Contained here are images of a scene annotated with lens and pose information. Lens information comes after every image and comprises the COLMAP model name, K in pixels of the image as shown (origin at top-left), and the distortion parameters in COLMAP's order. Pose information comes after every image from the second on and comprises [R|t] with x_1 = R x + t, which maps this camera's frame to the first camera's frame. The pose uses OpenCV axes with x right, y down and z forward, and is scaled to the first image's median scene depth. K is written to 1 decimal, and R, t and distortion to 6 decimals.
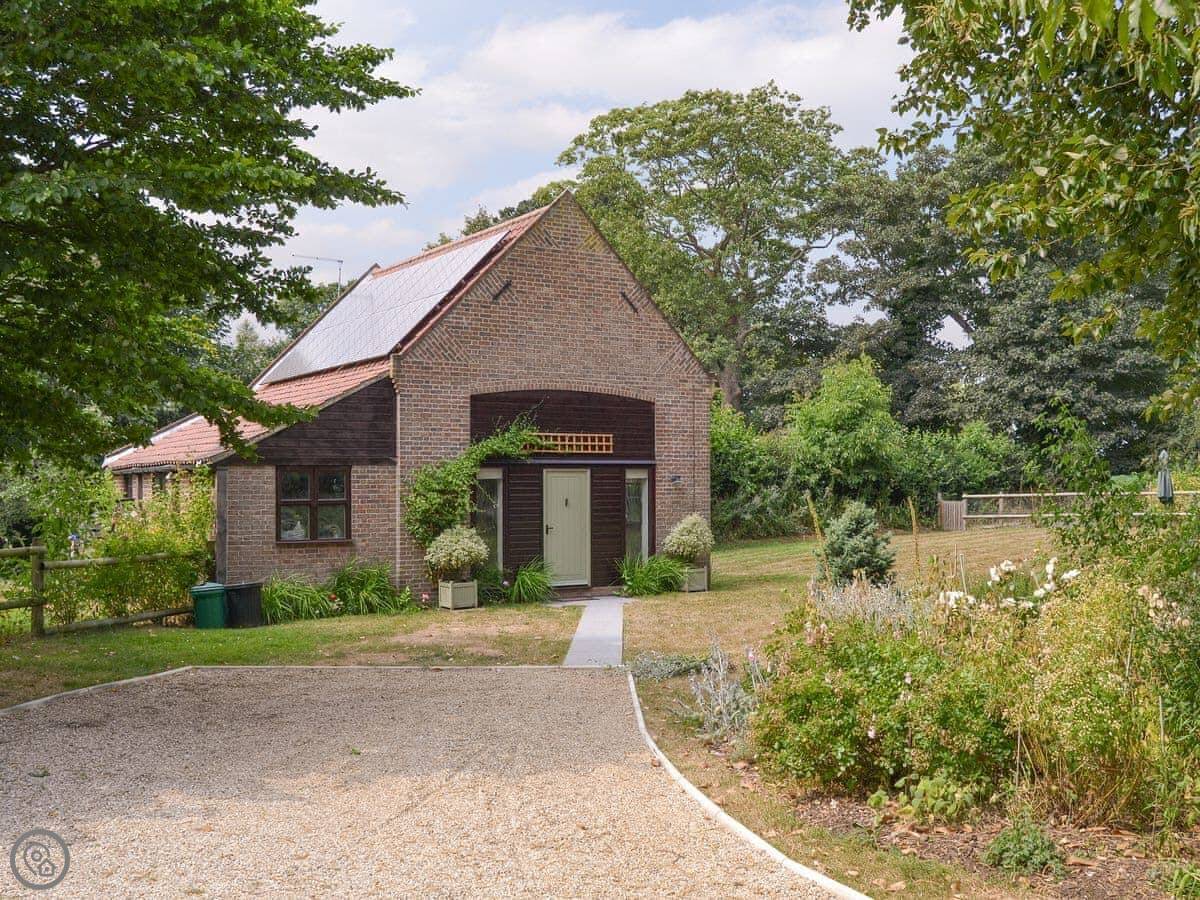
lens RADIAL K [[1051.1, 0, 600.0], [0, 1051.1, 450.0], [0, 0, 1]] dist [-0.043545, -0.005291]
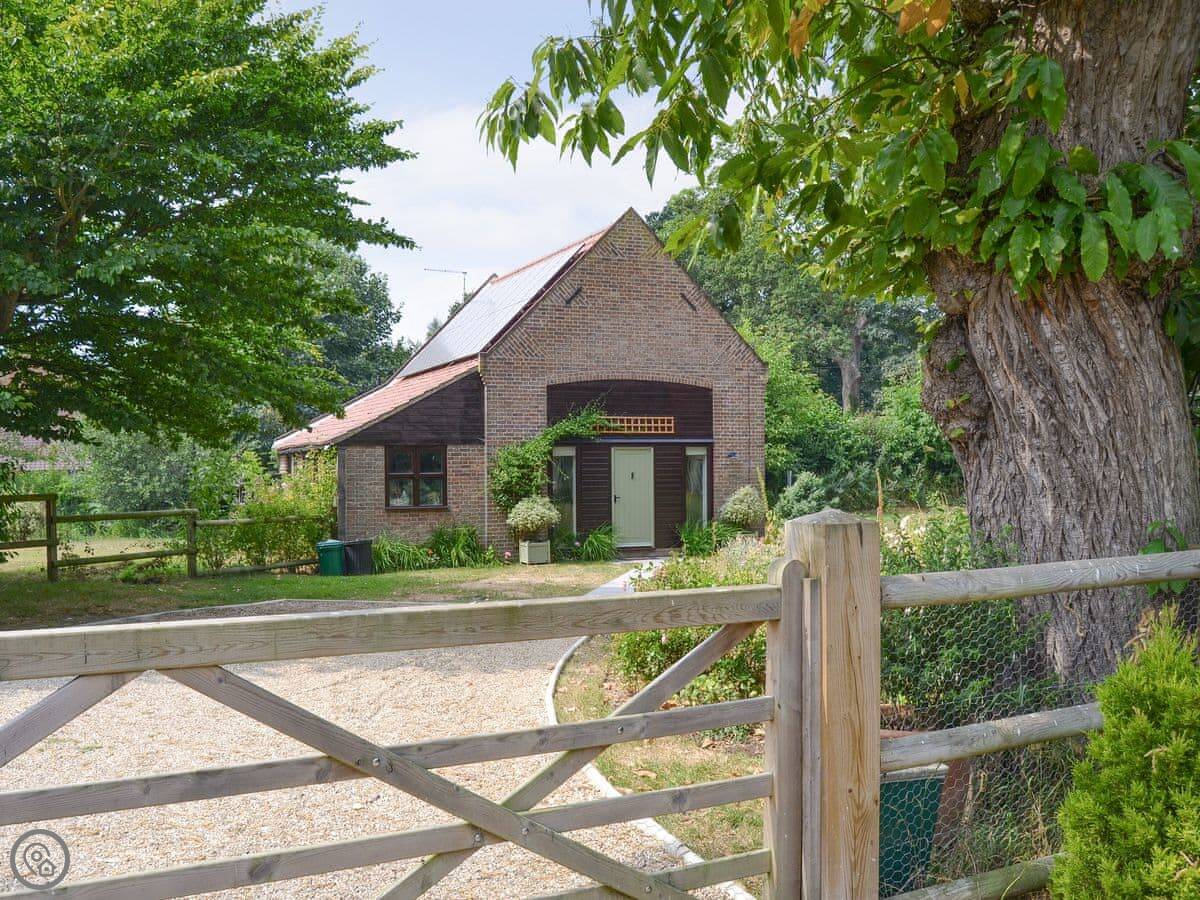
lens RADIAL K [[951.3, 0, 572.3], [0, 951.3, 450.7], [0, 0, 1]] dist [-0.051146, 0.000781]
pose [[0.984092, -0.005417, -0.177577, 0.095543], [0.008924, 0.999781, 0.018953, 0.001477], [0.177436, -0.020237, 0.983924, -0.053457]]
